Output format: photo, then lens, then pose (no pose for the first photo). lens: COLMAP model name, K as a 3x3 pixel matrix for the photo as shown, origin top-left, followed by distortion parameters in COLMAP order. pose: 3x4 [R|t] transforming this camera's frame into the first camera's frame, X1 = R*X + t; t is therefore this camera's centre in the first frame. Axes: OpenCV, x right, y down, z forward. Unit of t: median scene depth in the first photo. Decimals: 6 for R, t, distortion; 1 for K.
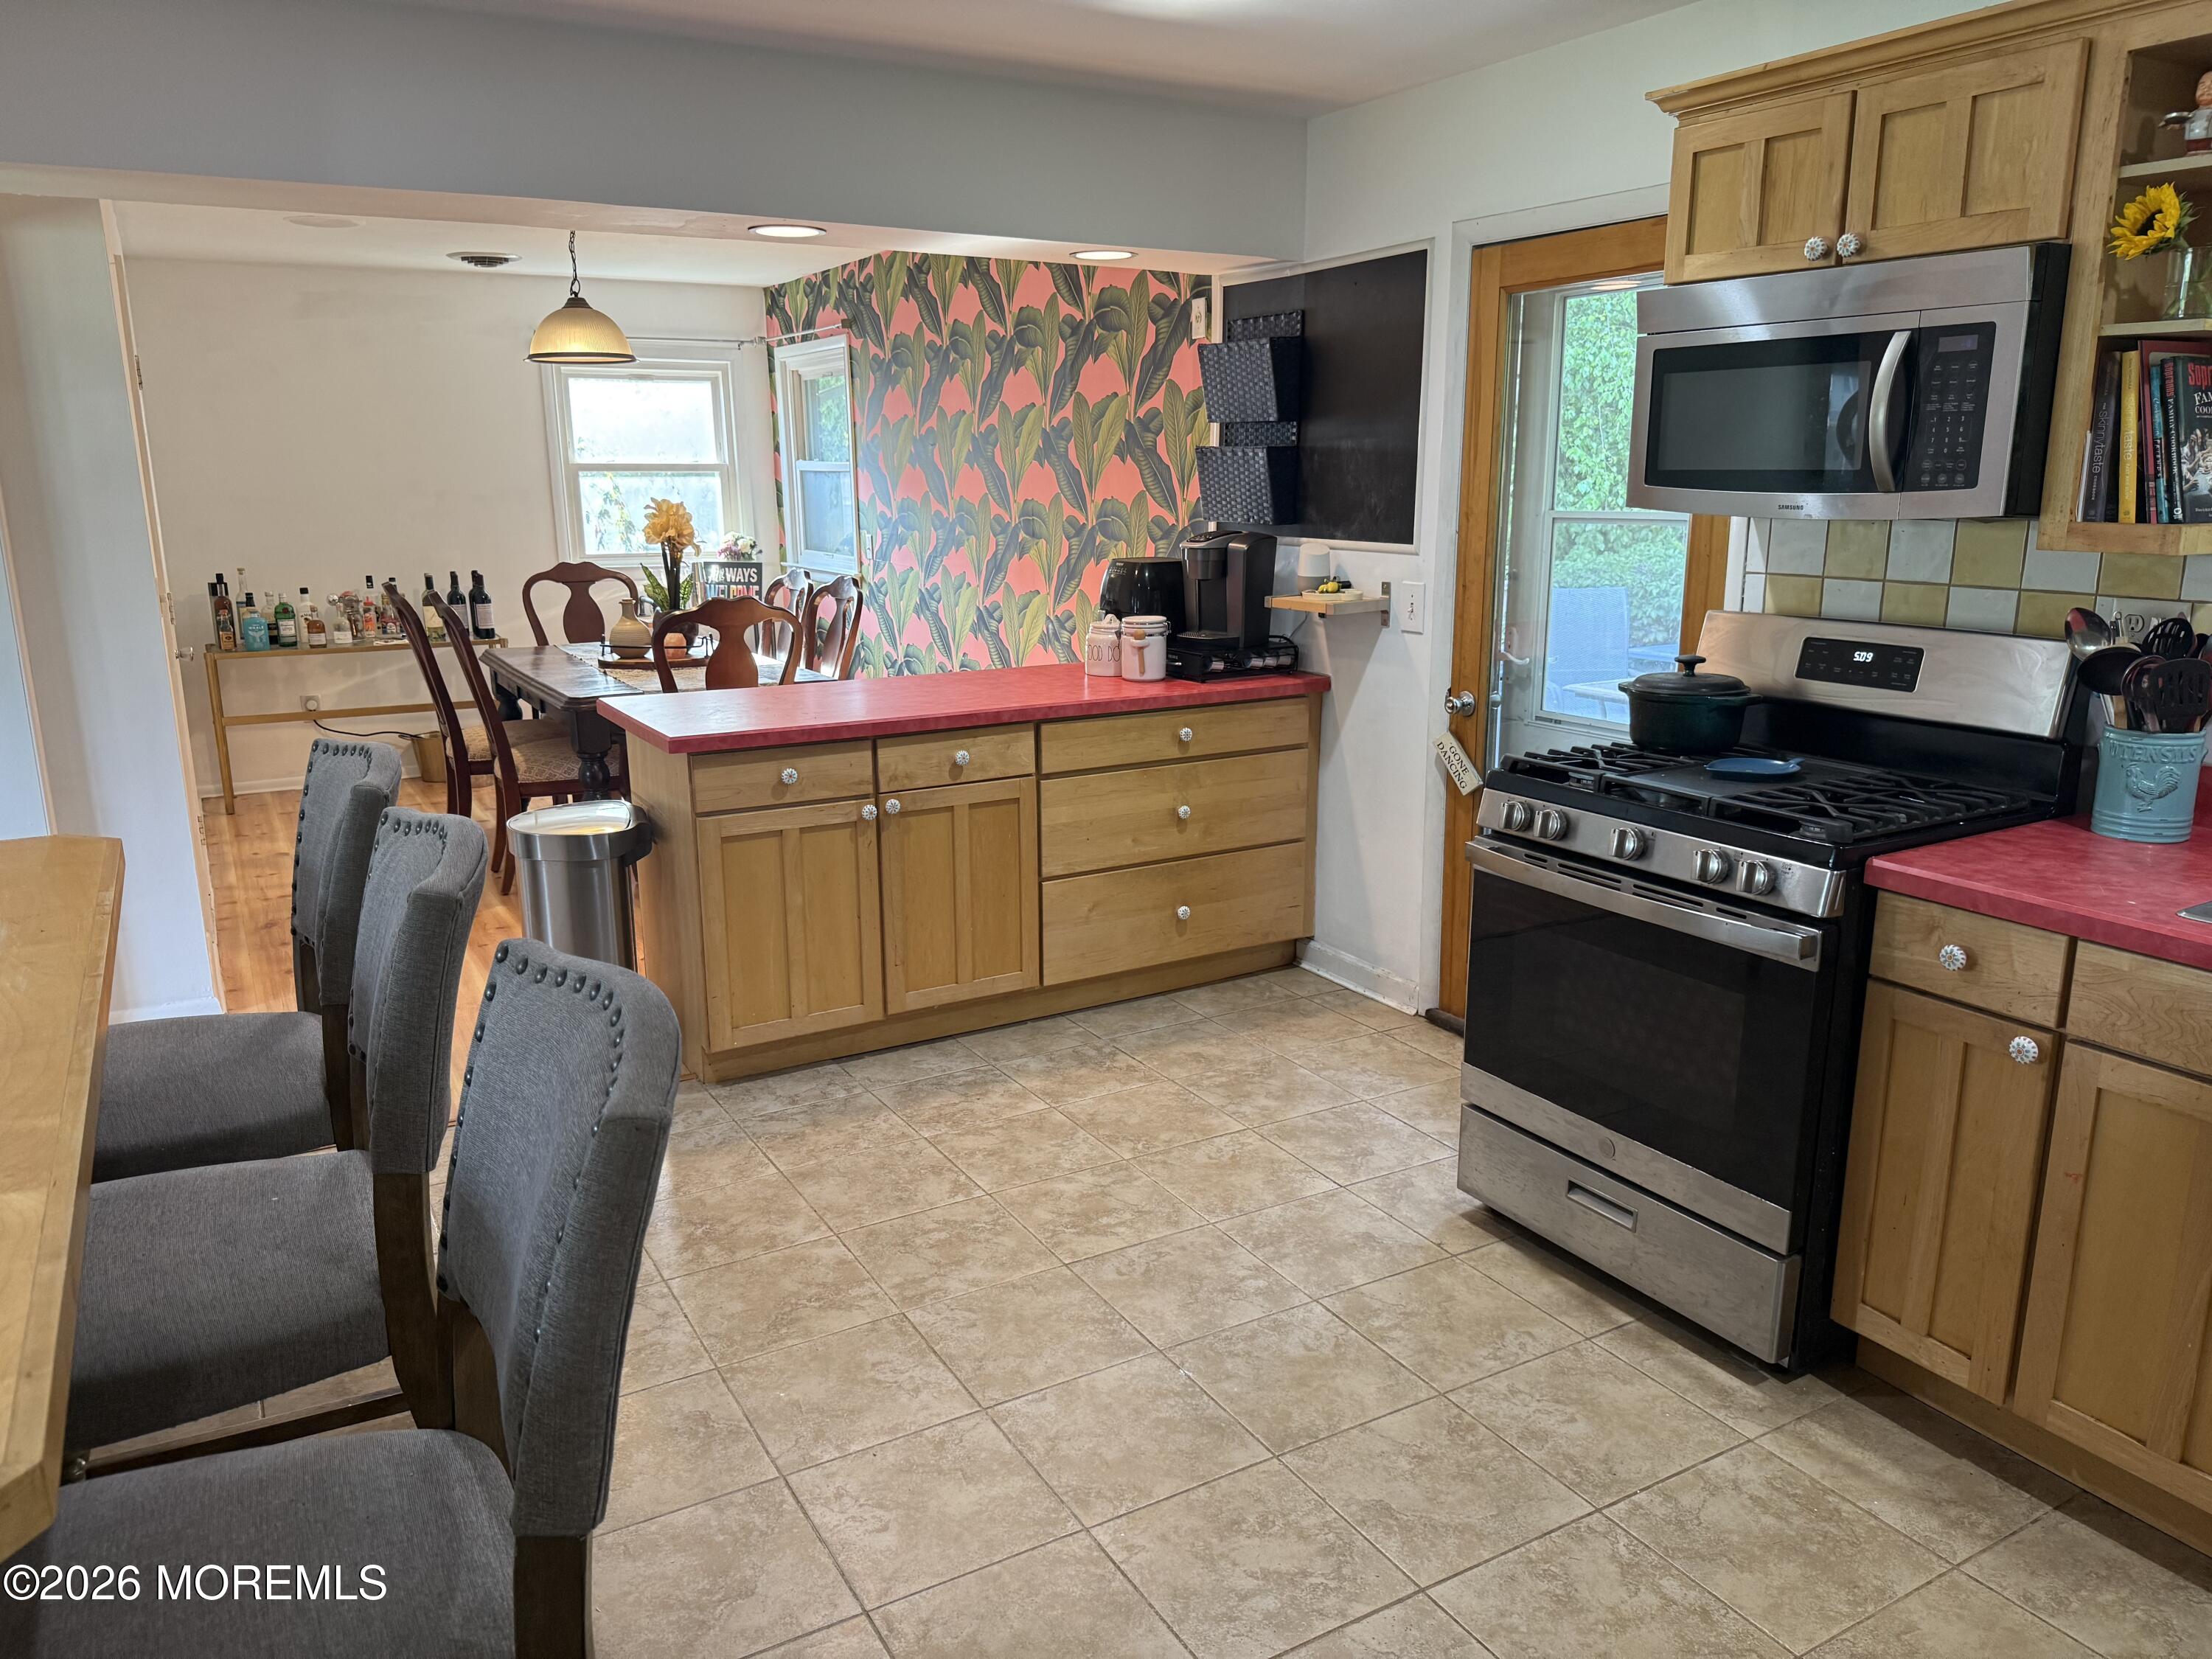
lens RADIAL K [[1561.7, 0, 1103.1], [0, 1561.7, 829.9], [0, 0, 1]] dist [0.037158, -0.039388]
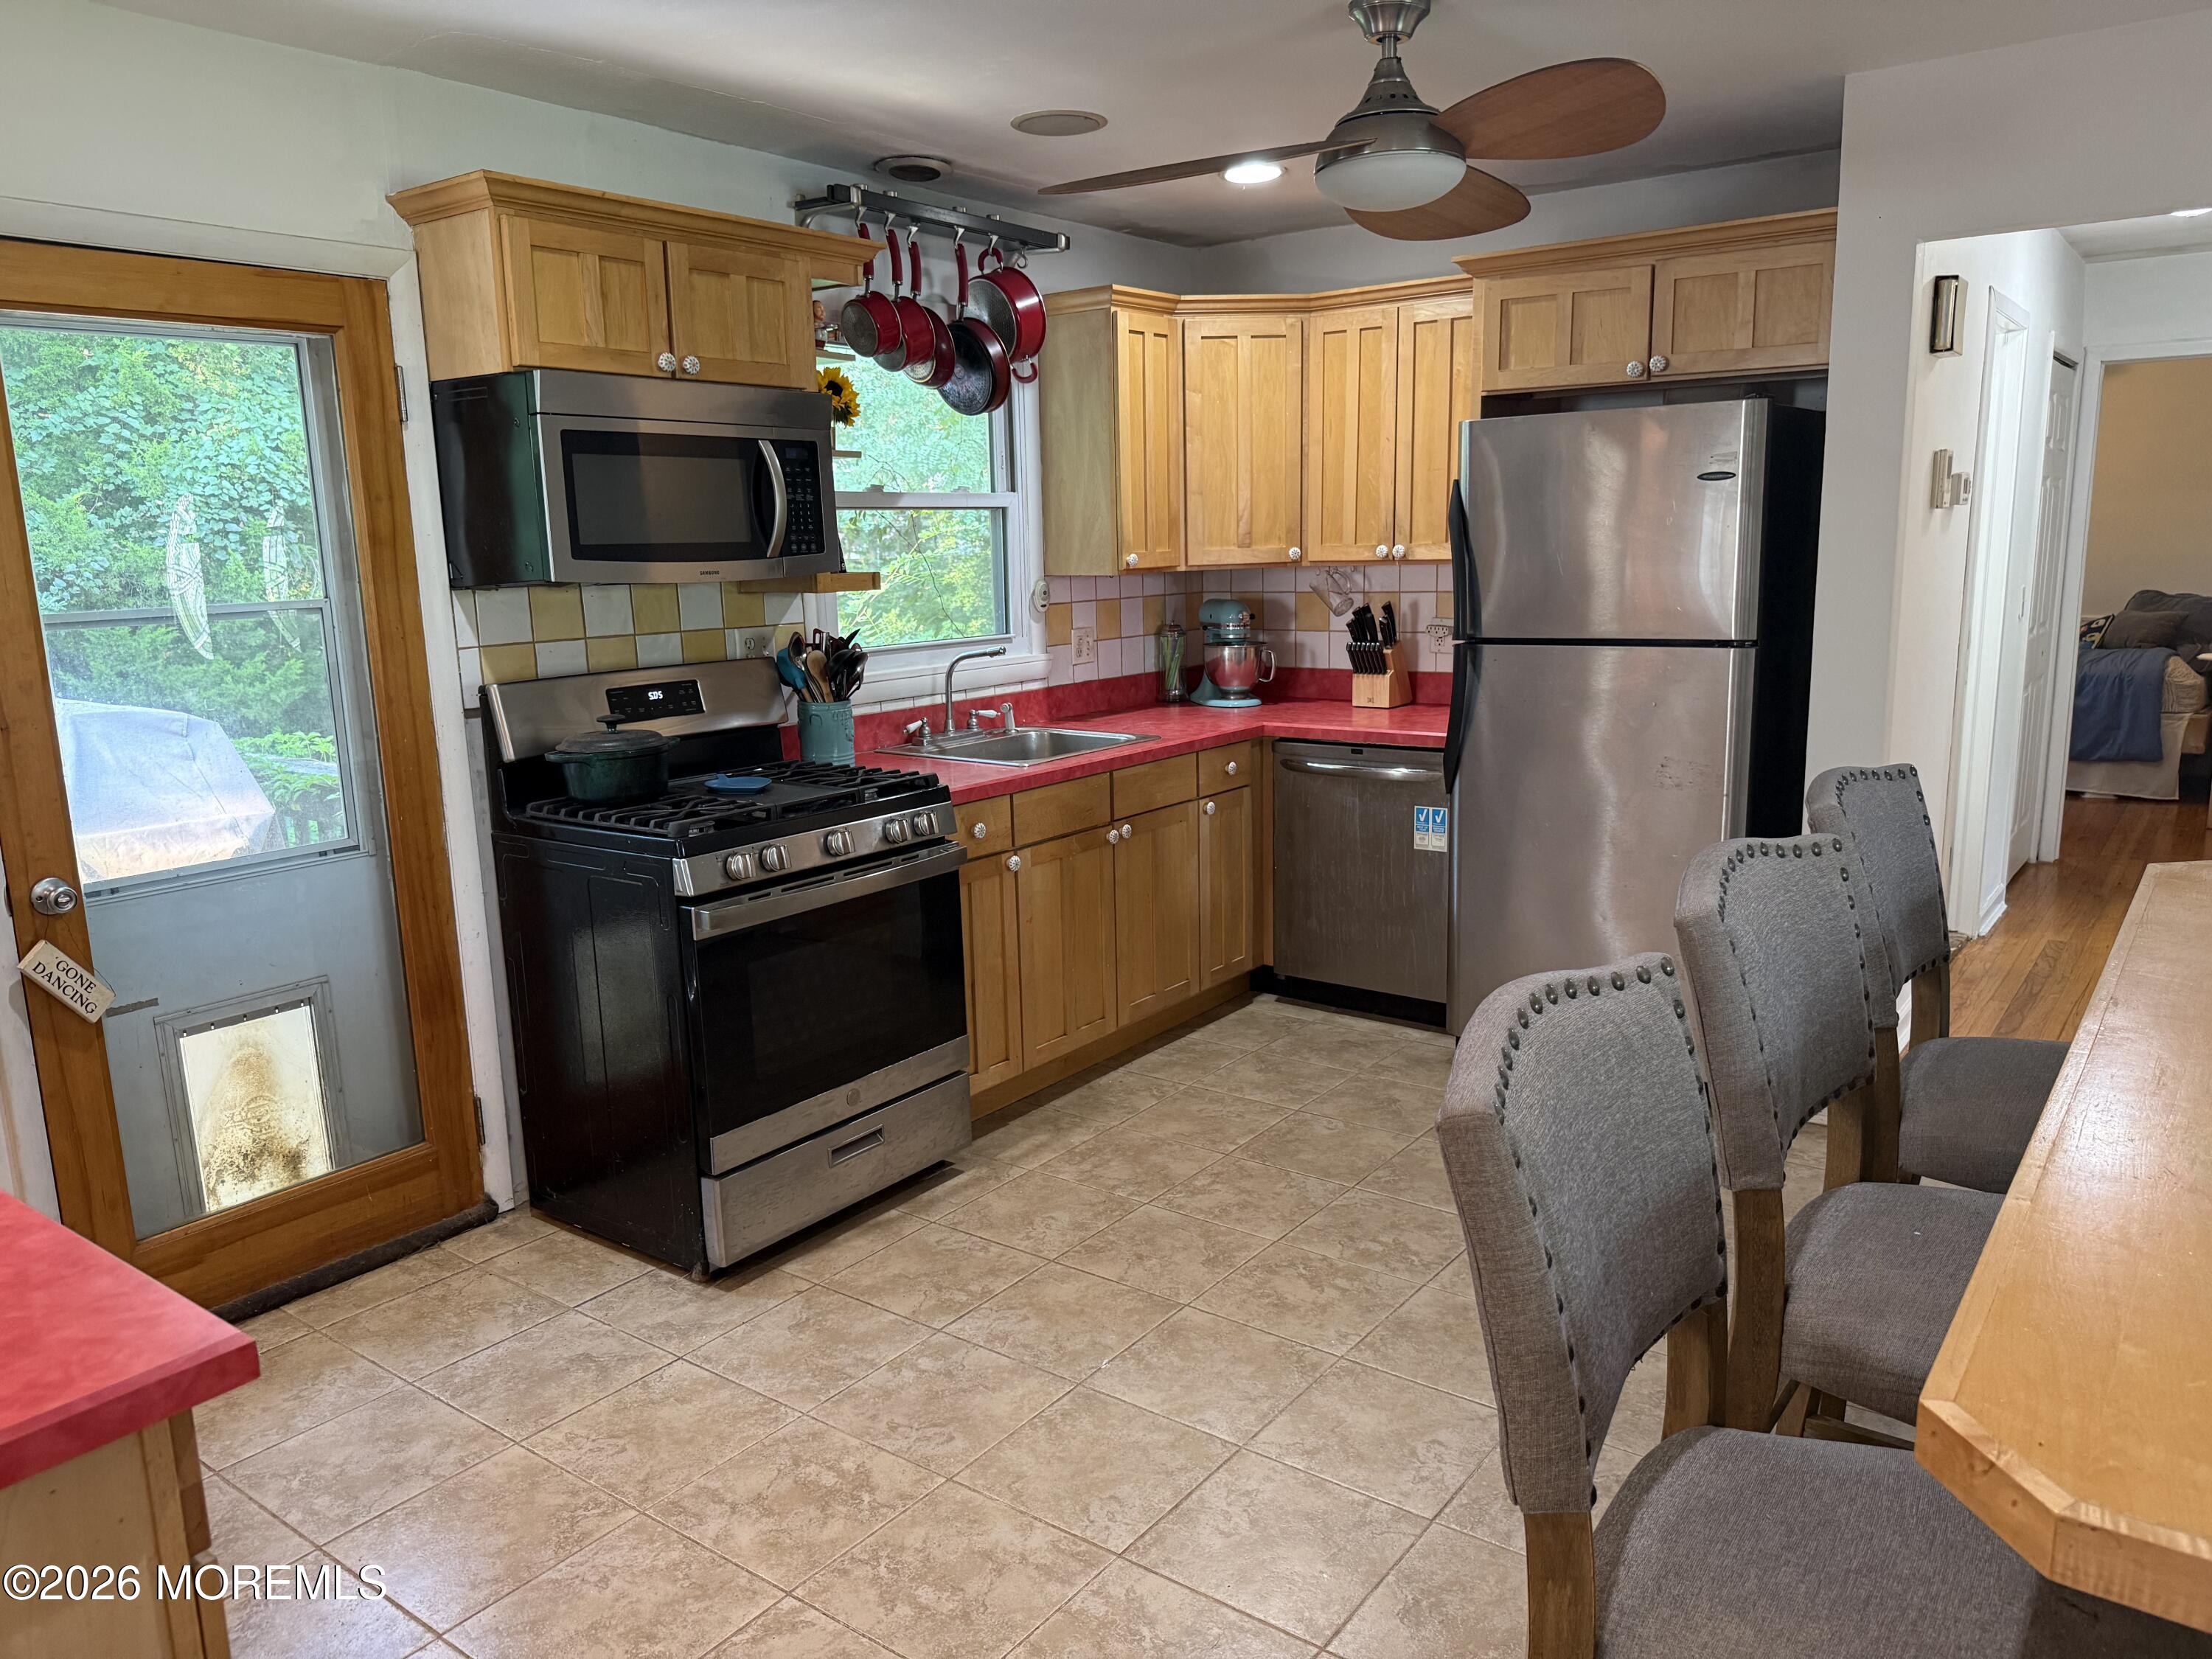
lens RADIAL K [[1561.7, 0, 1102.0], [0, 1561.7, 834.1], [0, 0, 1]] dist [0.037158, -0.039388]
pose [[-0.398451, -0.159897, 0.903144, -0.824408], [0.233432, 0.934583, 0.268449, -0.270513], [-0.886987, 0.317786, -0.335061, 1.197890]]
